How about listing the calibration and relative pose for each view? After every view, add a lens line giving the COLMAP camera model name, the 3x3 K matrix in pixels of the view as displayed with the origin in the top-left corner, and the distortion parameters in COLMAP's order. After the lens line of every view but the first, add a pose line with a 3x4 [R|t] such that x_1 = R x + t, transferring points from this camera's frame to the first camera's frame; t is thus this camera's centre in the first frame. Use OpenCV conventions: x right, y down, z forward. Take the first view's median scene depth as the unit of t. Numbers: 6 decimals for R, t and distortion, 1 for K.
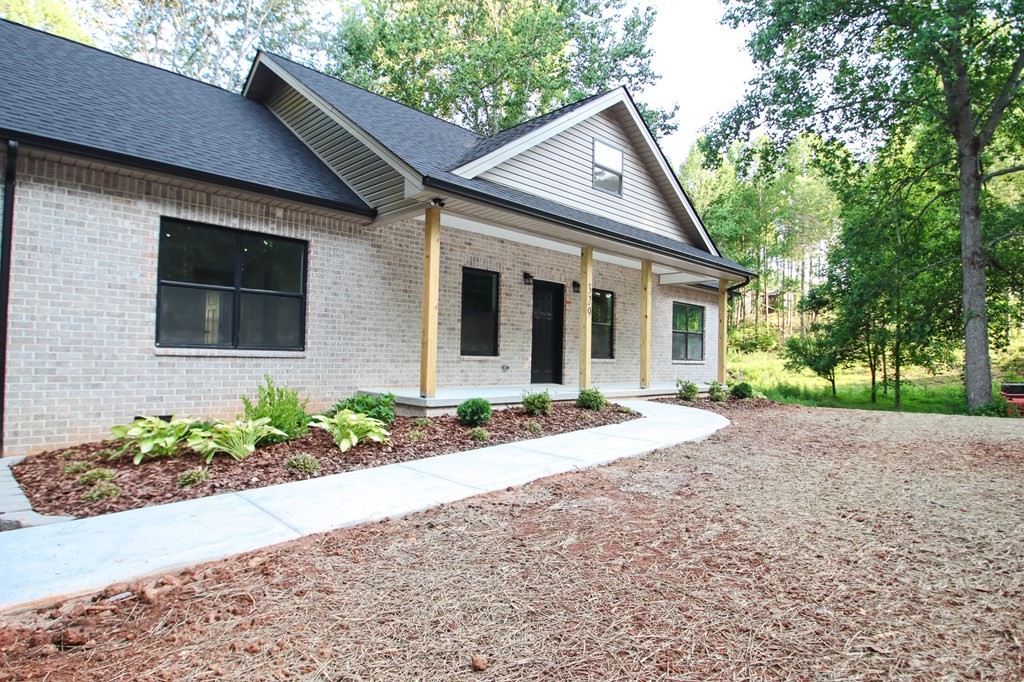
lens RADIAL K [[560.0, 0, 512.0], [0, 560.0, 341.0], [0, 0, 1]] dist [-0.015769, -0.000639]
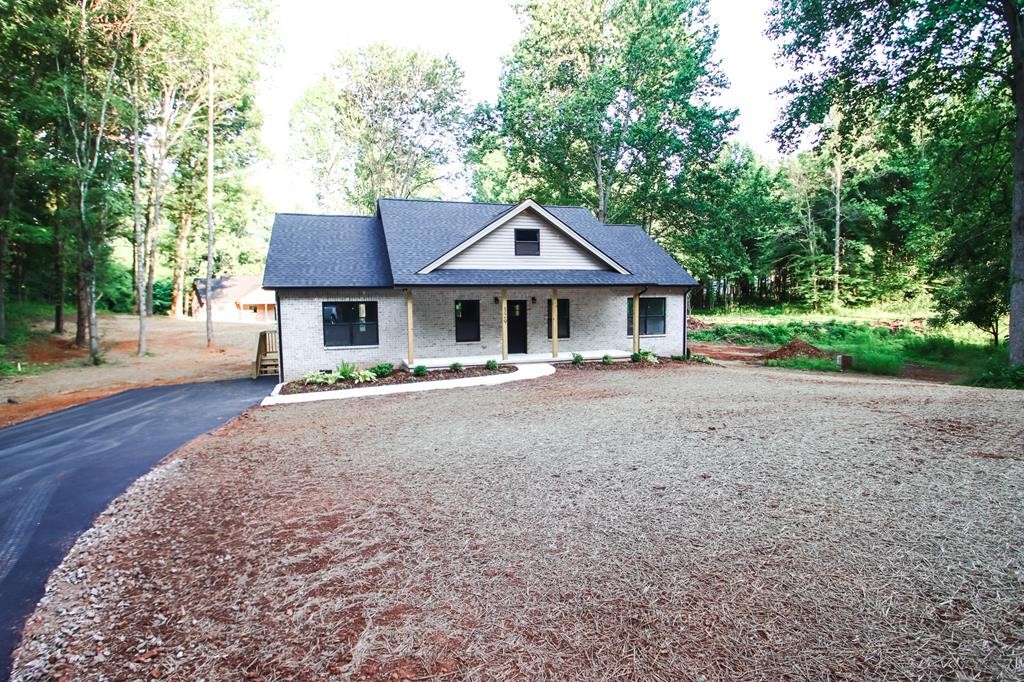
lens RADIAL K [[519.6, 0, 512.0], [0, 519.6, 341.0], [0, 0, 1]] dist [-0.003681, -0.001396]
pose [[0.896597, -0.004009, -0.442830, 0.969199], [0.047499, 0.995061, 0.087162, -0.140618], [0.440294, -0.099183, 0.892359, -0.667530]]
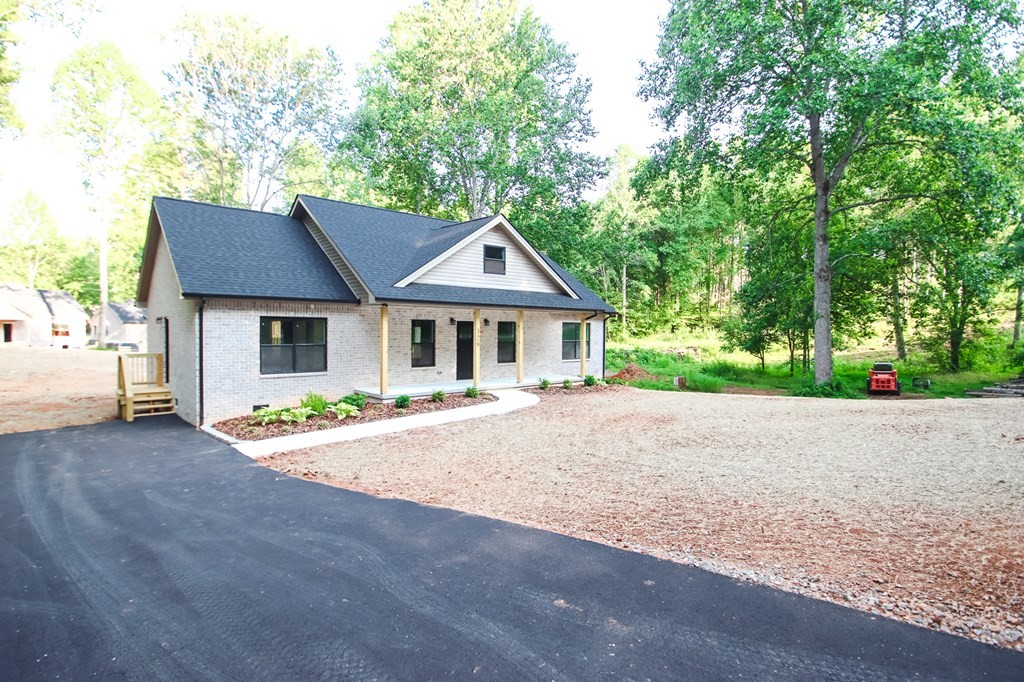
lens RADIAL K [[519.6, 0, 512.0], [0, 519.6, 341.0], [0, 0, 1]] dist [-0.003681, -0.001396]
pose [[0.999039, -0.014610, -0.041312, 0.311598], [0.016633, 0.998659, 0.049036, -0.140614], [0.040541, -0.049676, 0.997942, -0.699984]]
